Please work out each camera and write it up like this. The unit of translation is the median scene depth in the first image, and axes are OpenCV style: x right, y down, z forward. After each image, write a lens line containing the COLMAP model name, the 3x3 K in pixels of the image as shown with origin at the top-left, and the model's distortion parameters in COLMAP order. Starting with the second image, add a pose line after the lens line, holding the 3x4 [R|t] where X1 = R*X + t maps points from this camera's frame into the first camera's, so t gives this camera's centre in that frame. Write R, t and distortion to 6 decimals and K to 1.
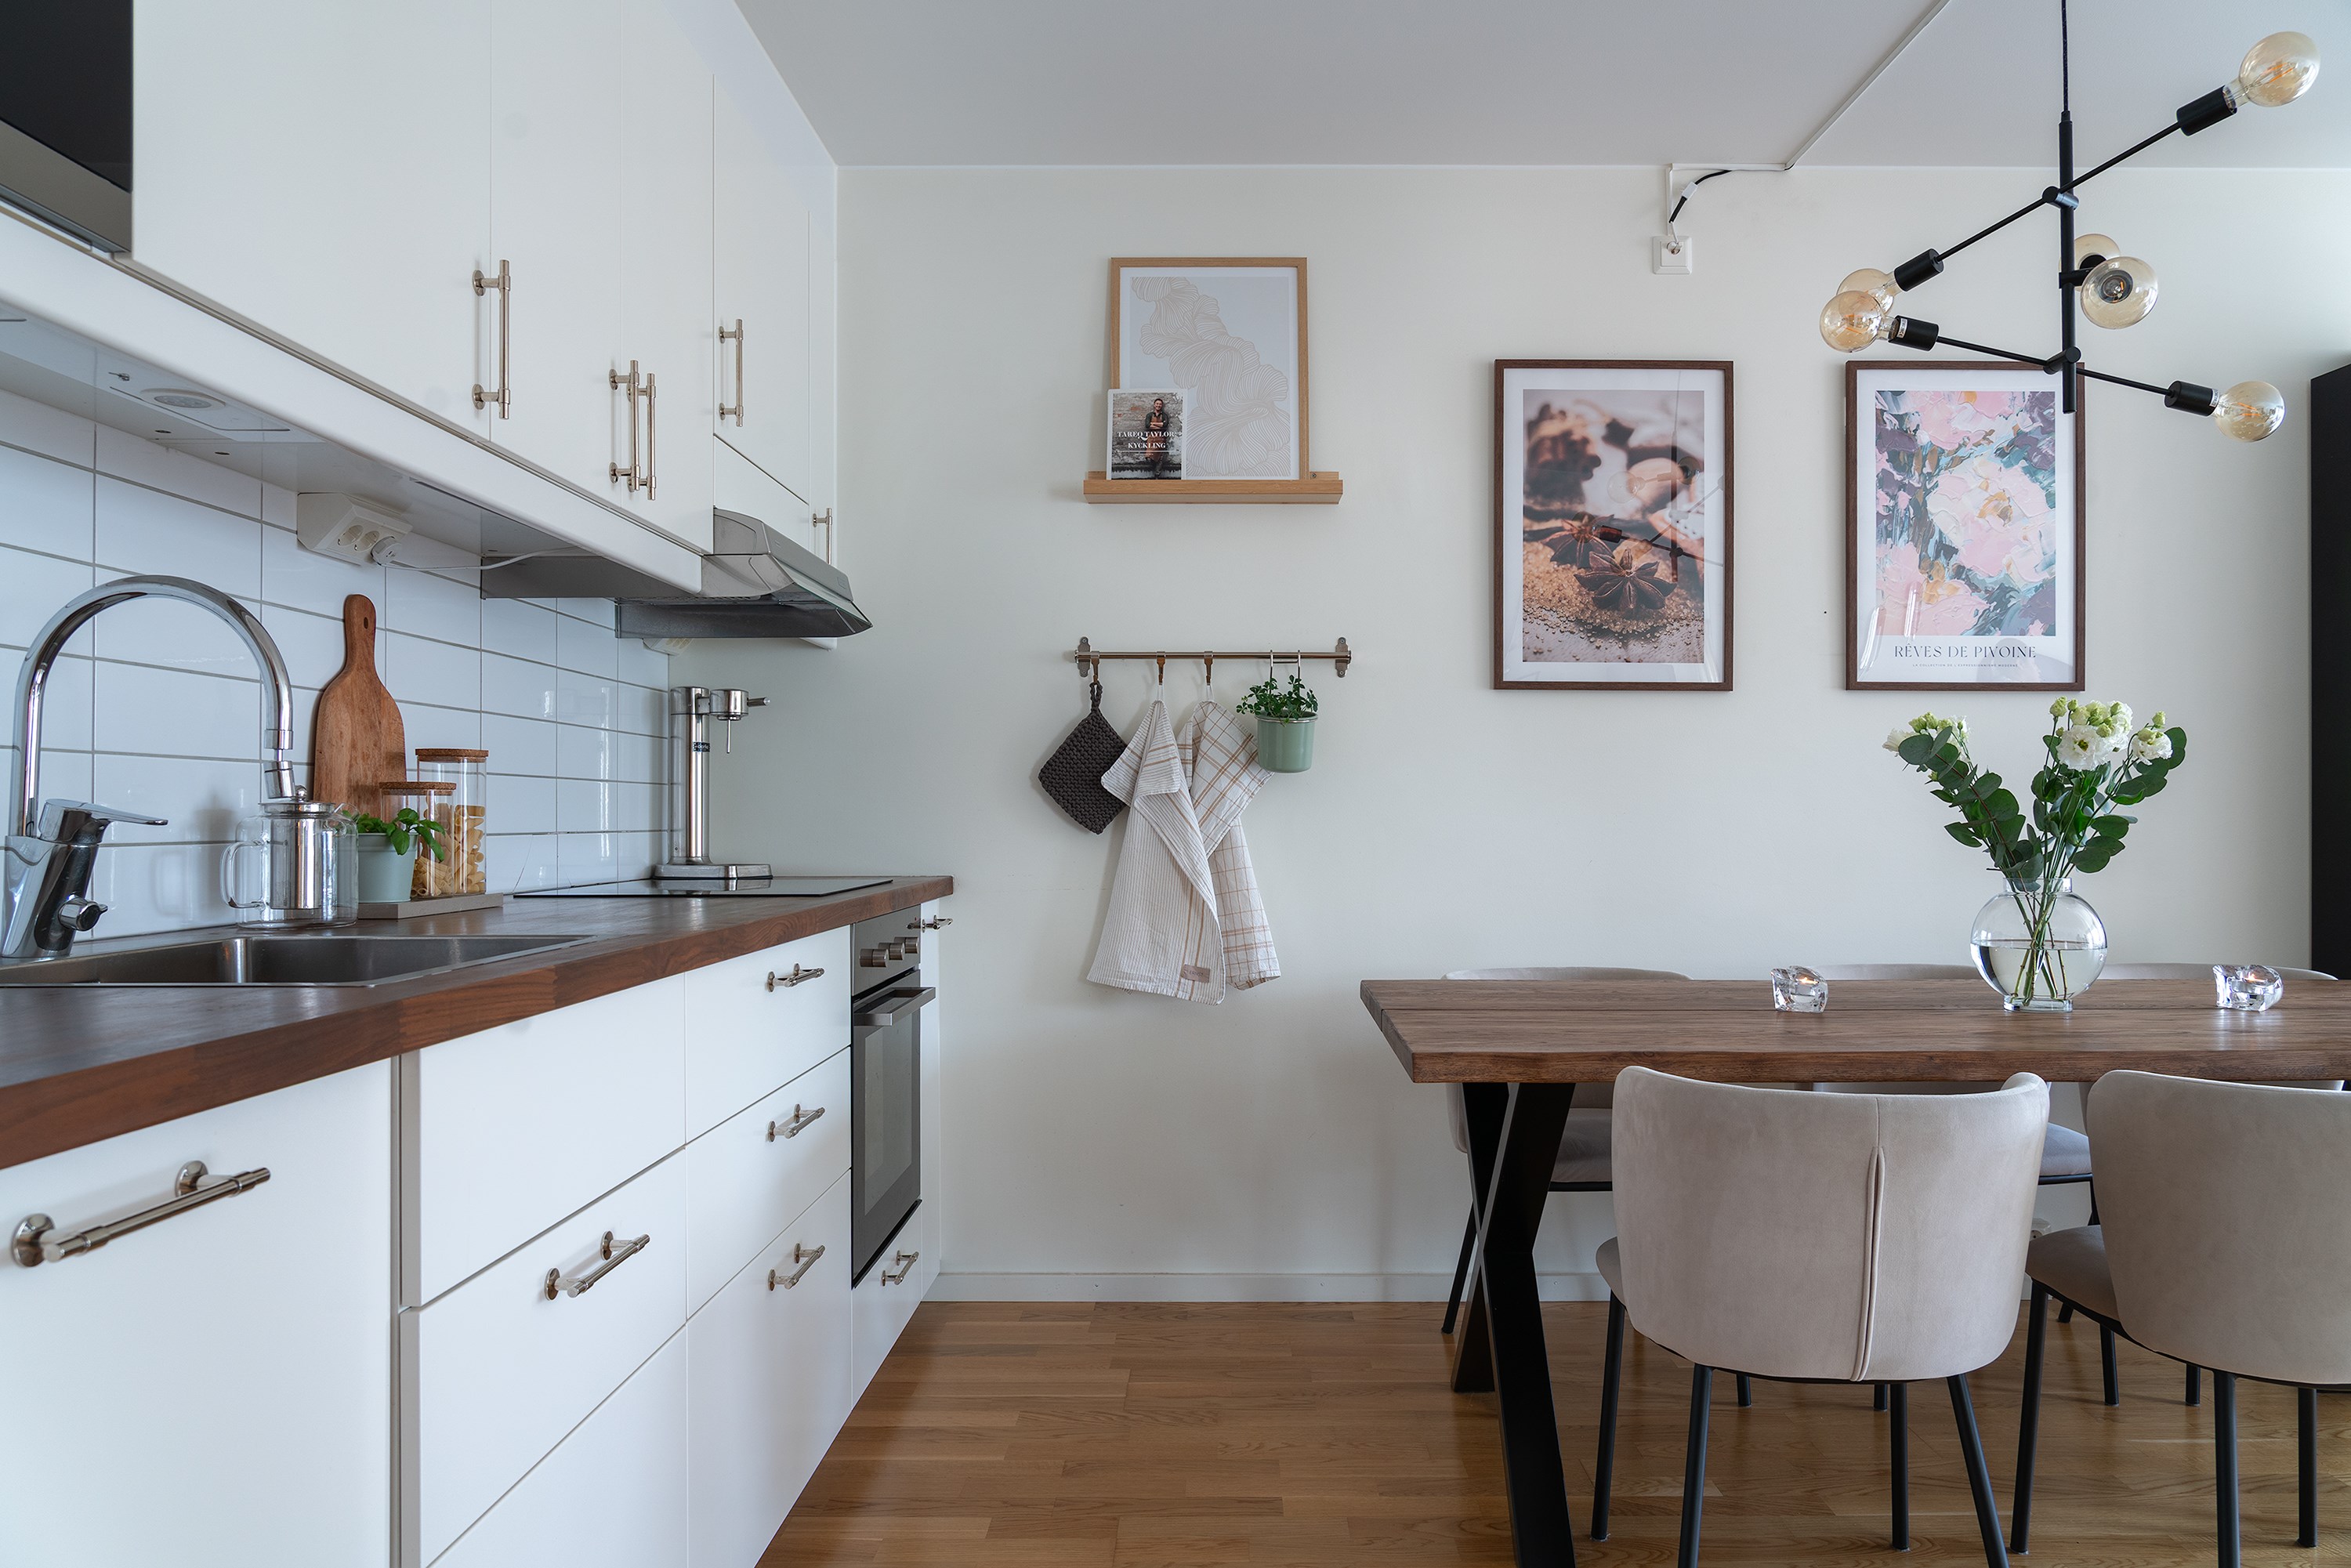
lens RADIAL K [[1583.4, 0, 1179.7], [0, 1583.4, 785.8], [0, 0, 1]] dist [-0.002254, 0.000339]
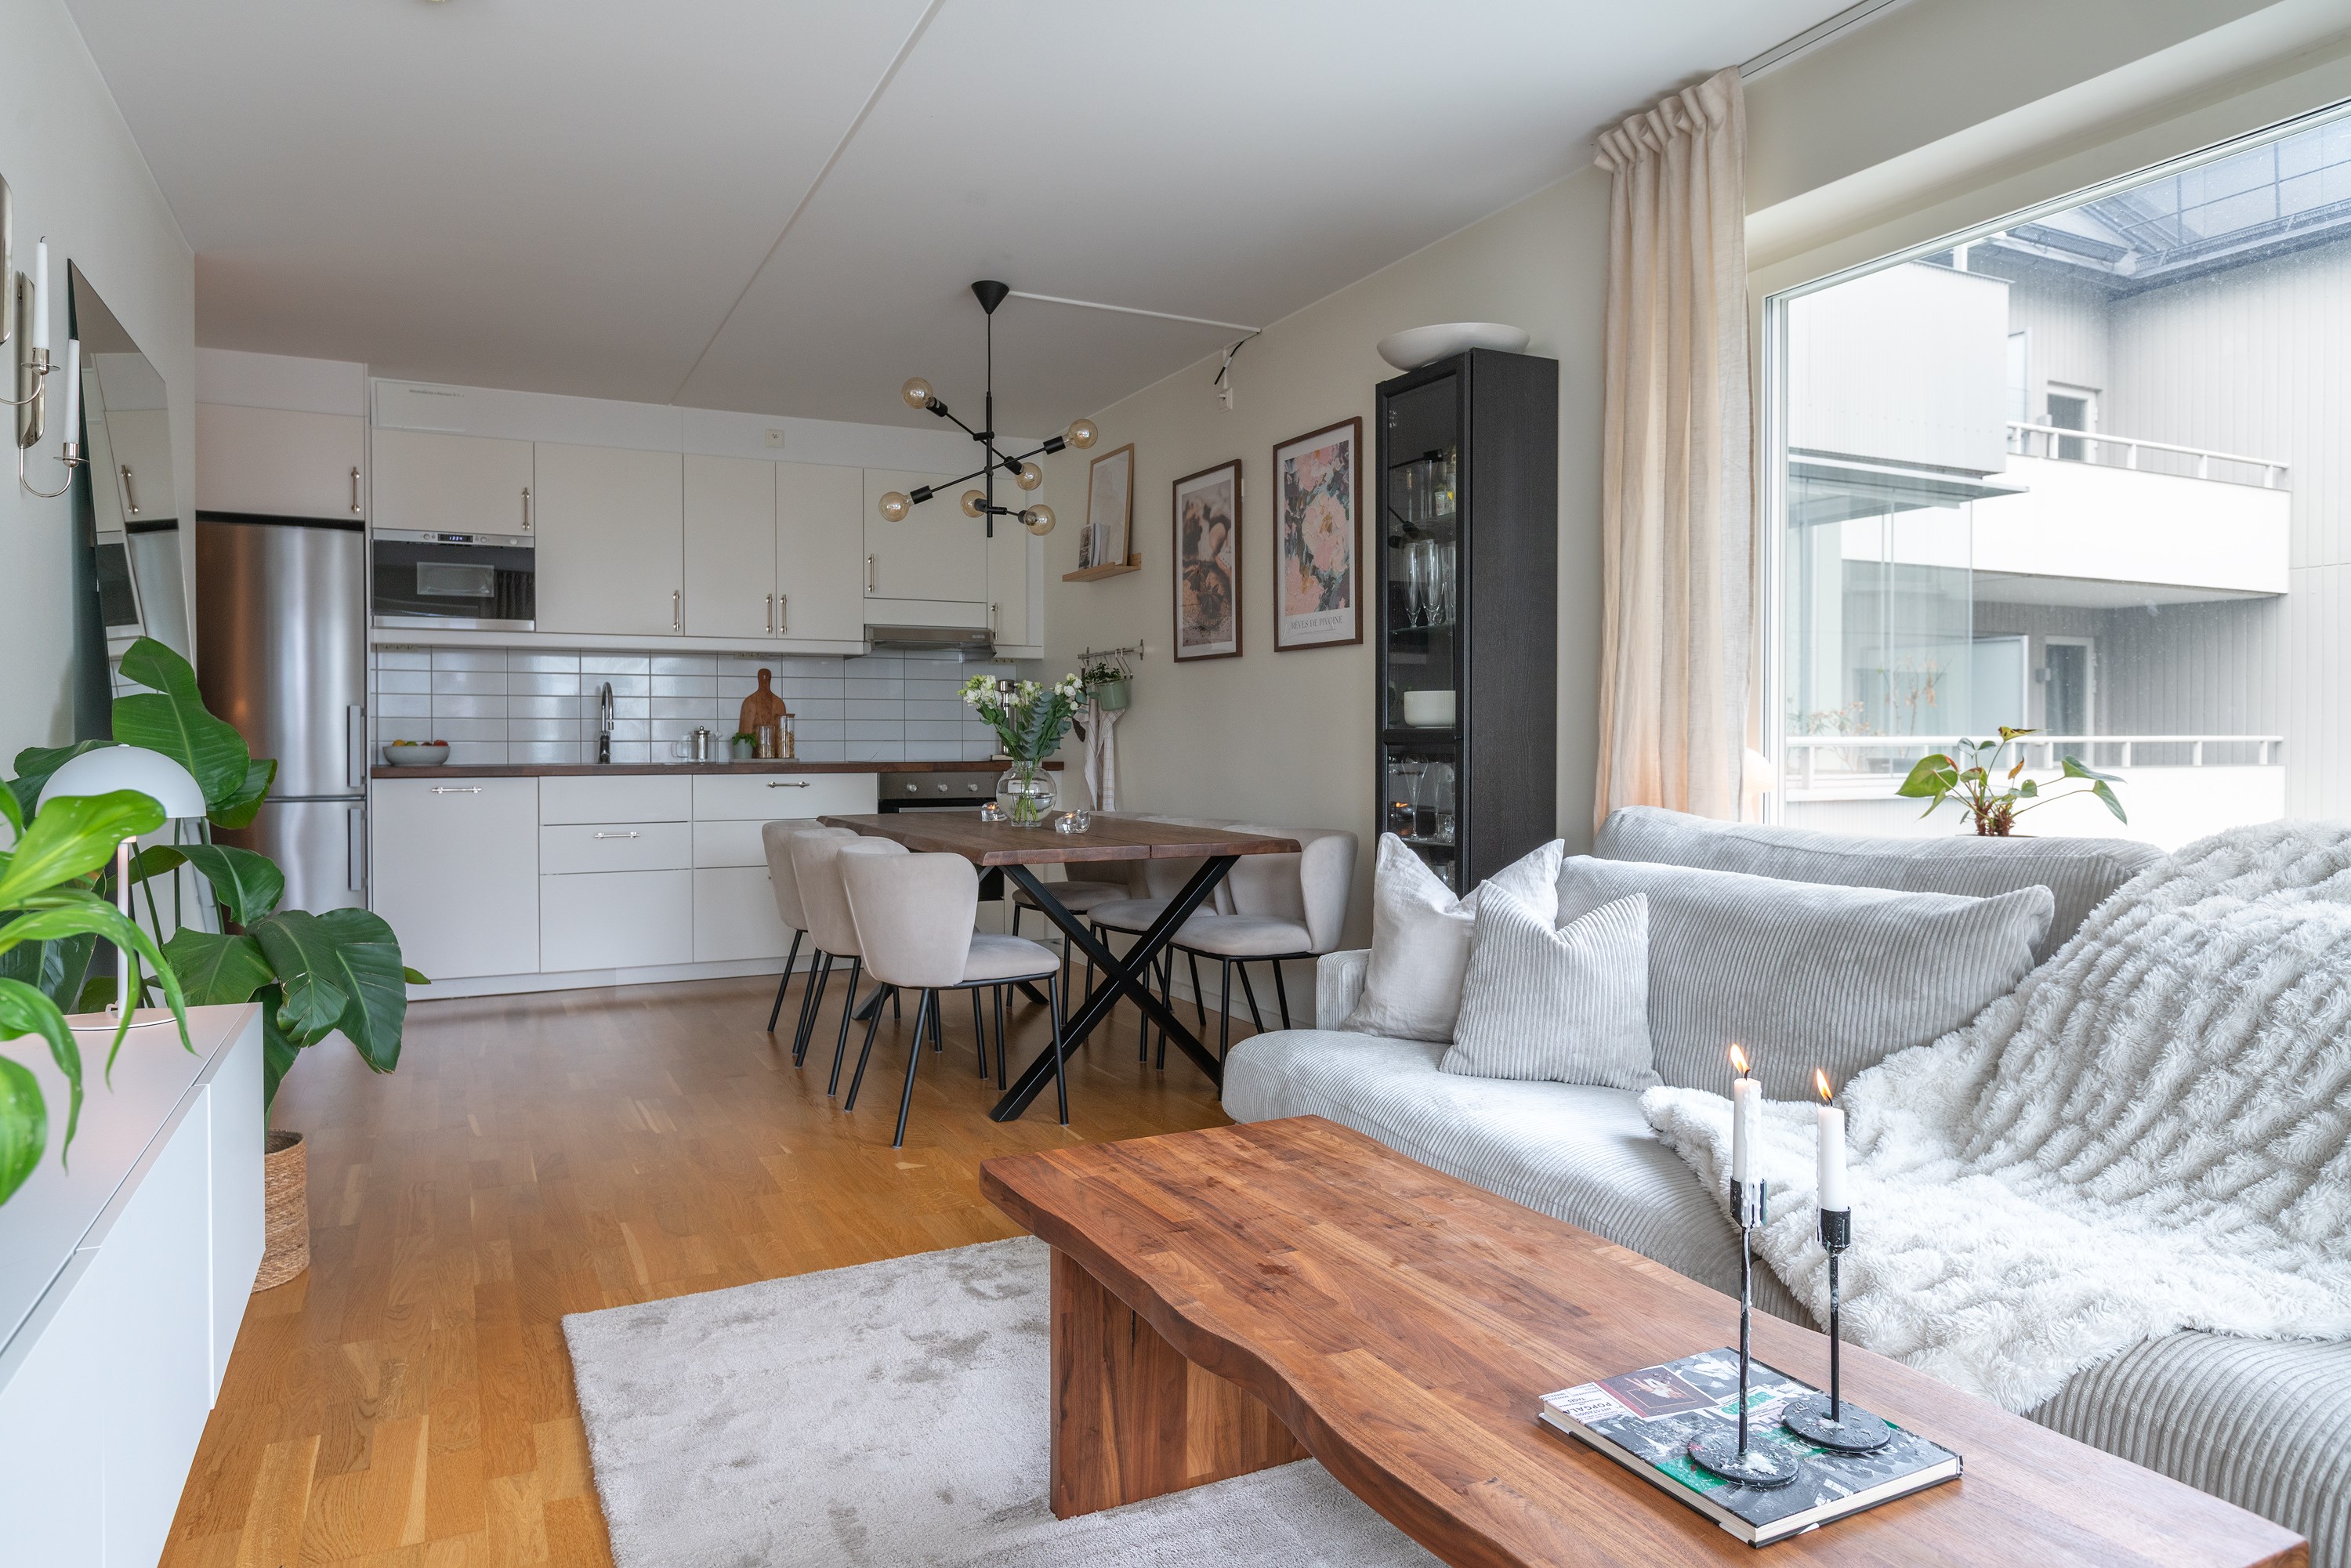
lens RADIAL K [[1491.7, 0, 1175.4], [0, 1491.7, 774.6], [0, 0, 1]] dist [-0.002186, -0.000261]
pose [[0.441594, 0.017388, -0.897046, 1.731257], [0.015442, 0.999517, 0.026976, 0.020746], [0.897082, -0.025764, 0.441112, 0.240202]]
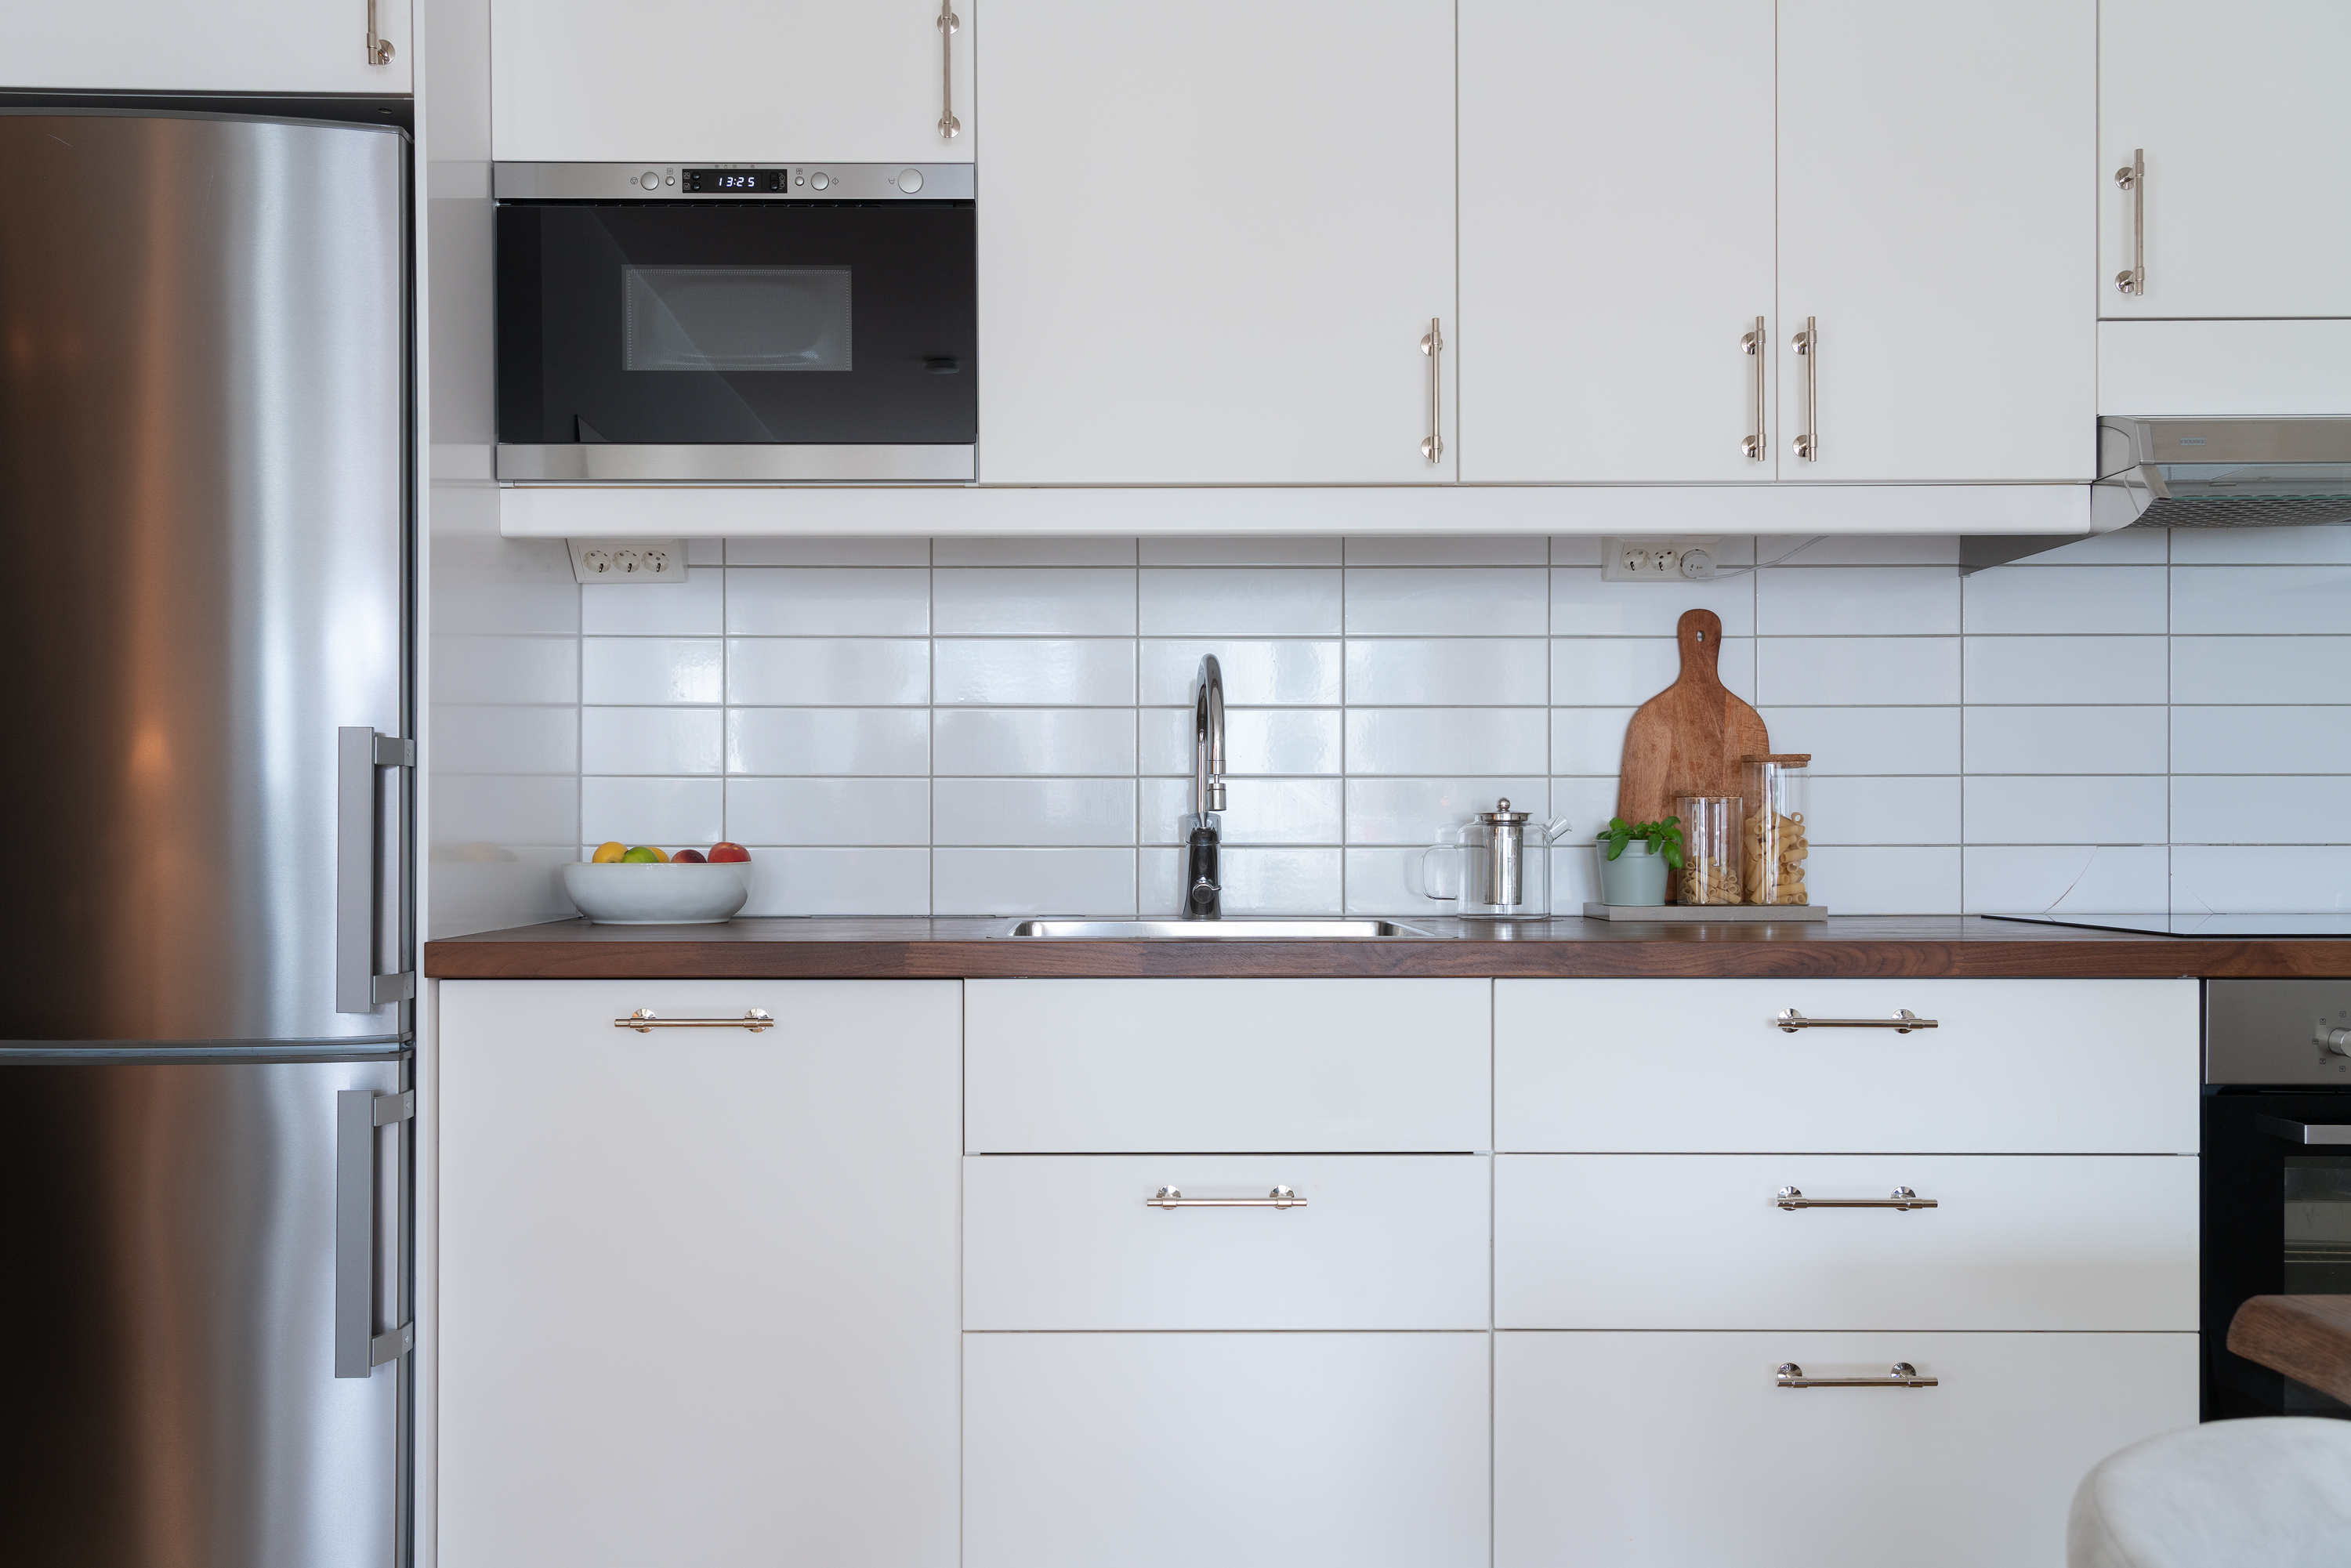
lens RADIAL K [[1797.4, 0, 1172.2], [0, 1797.4, 798.9], [0, 0, 1]] dist [0.004043, 0.000564]
pose [[0.018688, -0.008060, -0.999793, 0.411676], [0.016013, 0.999842, -0.007761, 0.004165], [0.999697, -0.015865, 0.018815, 0.402123]]
